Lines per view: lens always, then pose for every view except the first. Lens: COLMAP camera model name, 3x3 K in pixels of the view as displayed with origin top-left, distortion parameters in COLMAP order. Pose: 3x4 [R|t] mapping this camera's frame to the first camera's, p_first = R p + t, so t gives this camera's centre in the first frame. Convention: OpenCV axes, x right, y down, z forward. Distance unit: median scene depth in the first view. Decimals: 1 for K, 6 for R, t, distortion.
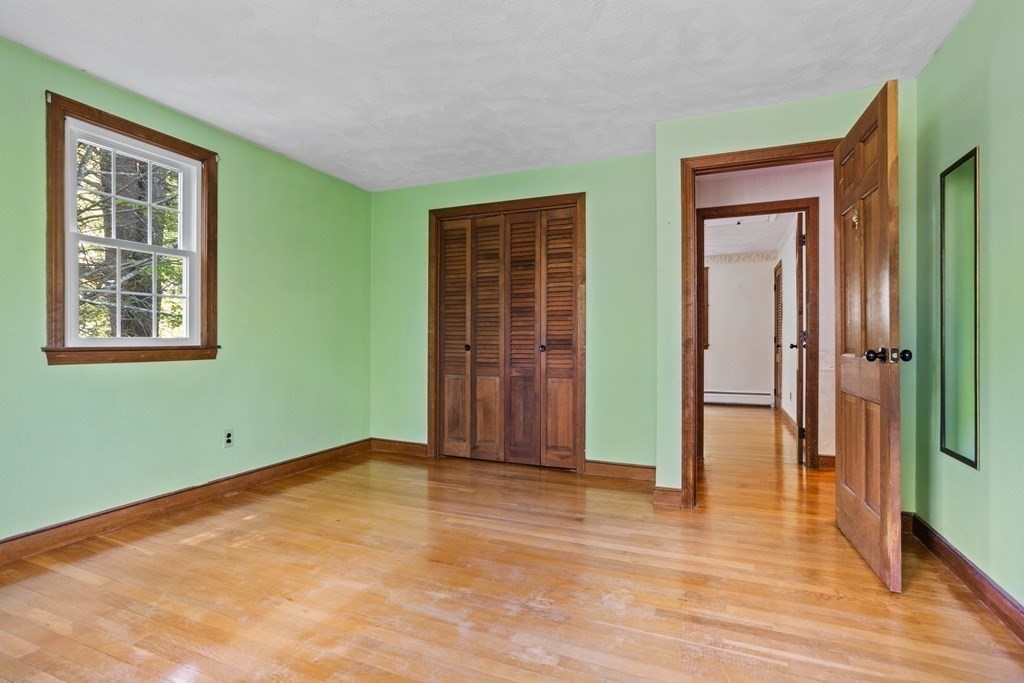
lens RADIAL K [[496.9, 0, 514.5], [0, 496.9, 334.5], [0, 0, 1]] dist [-0.060548, 0.034215]
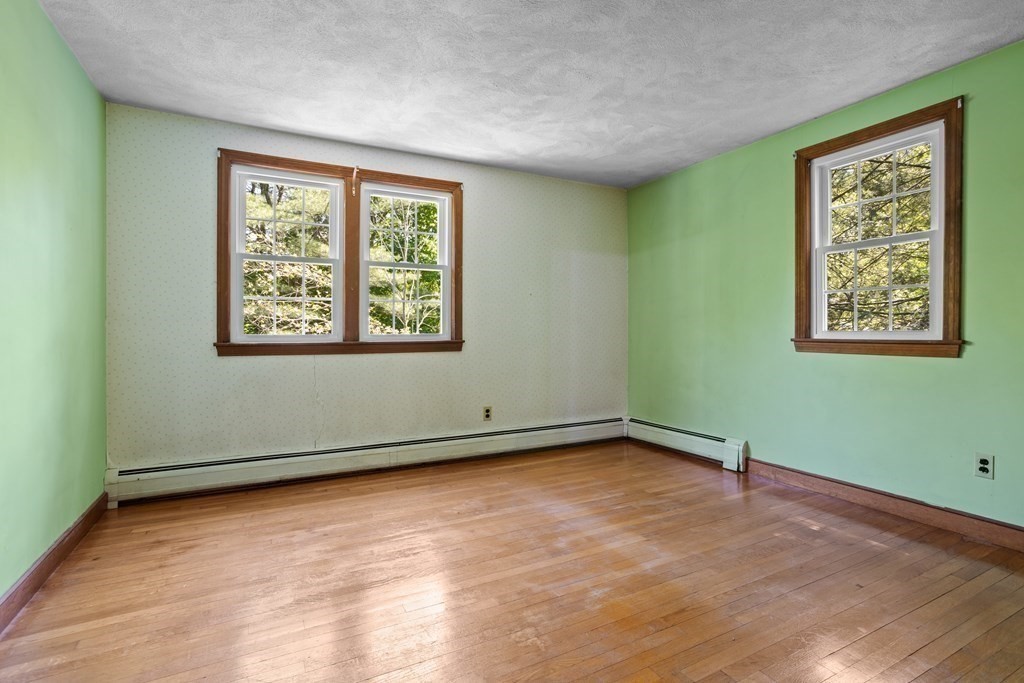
lens RADIAL K [[496.9, 0, 514.5], [0, 496.9, 334.5], [0, 0, 1]] dist [-0.060548, 0.034215]
pose [[-0.635013, 0.008766, -0.772452, 0.598692], [0.011223, 0.999935, 0.002121, 0.003491], [0.772420, -0.007322, -0.635070, 1.253862]]
